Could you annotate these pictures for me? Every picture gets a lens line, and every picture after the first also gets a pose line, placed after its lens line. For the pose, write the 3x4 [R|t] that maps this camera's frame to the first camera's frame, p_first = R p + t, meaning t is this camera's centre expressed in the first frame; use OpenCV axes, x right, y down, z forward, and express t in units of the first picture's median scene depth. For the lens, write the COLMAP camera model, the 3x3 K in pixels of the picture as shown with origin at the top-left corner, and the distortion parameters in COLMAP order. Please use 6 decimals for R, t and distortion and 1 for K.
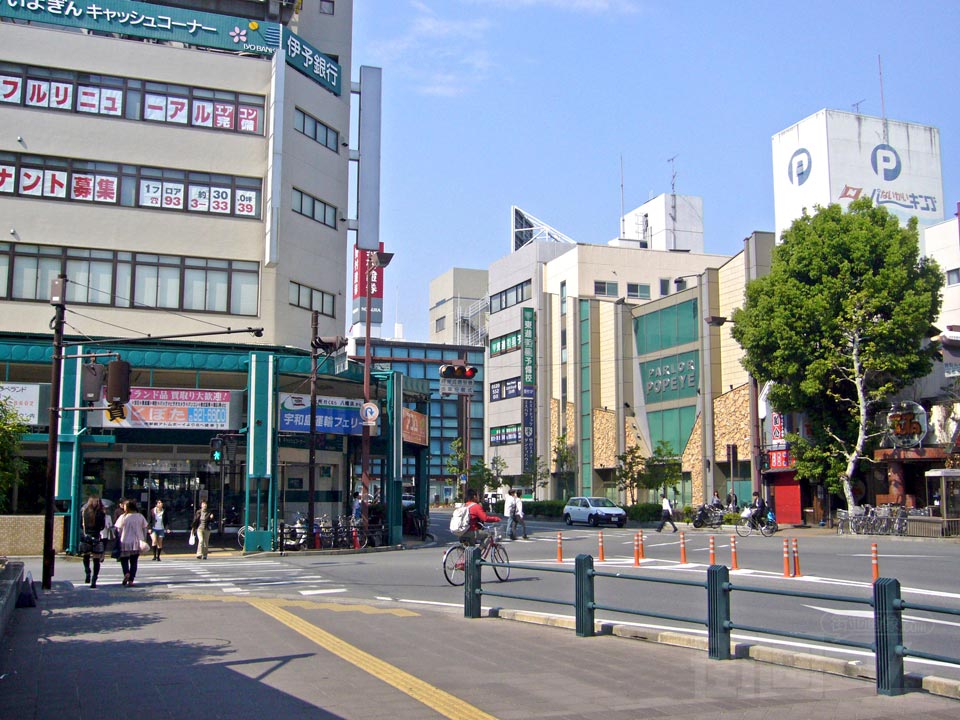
lens RADIAL K [[1011.5, 0, 480.9], [0, 1011.5, 363.3], [0, 0, 1]] dist [-0.063498, 0.000000]
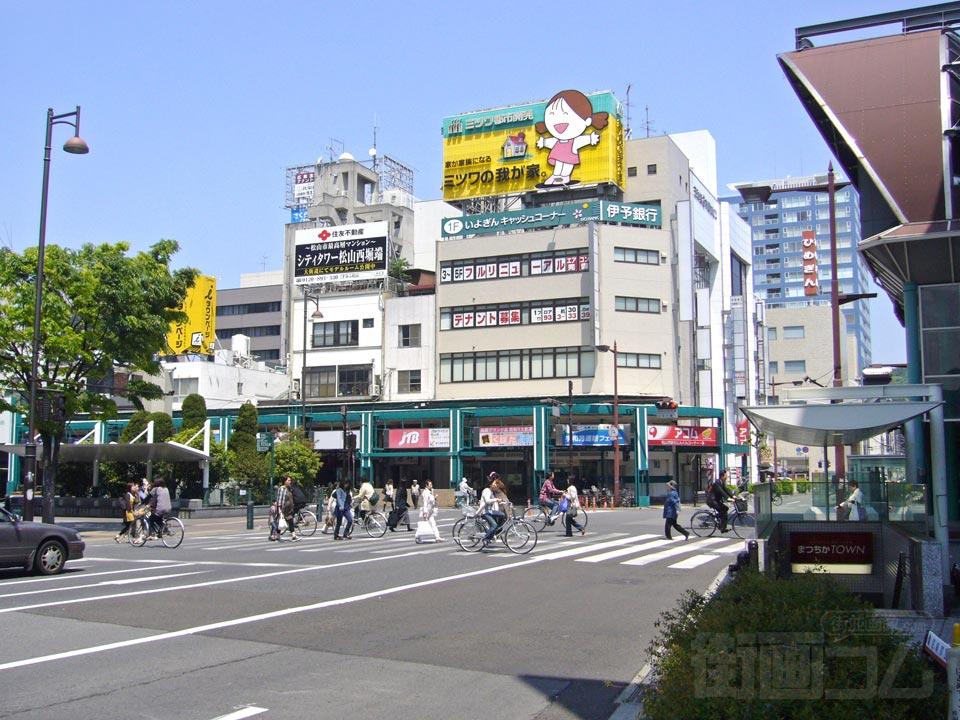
lens RADIAL K [[1011.5, 0, 479.4], [0, 1011.5, 359.9], [0, 0, 1]] dist [-0.063498, 0.000000]
pose [[0.689124, -0.085074, -0.719632, 0.926504], [0.087673, 0.995578, -0.033740, -0.036368], [0.719320, -0.039841, 0.693535, -0.357152]]
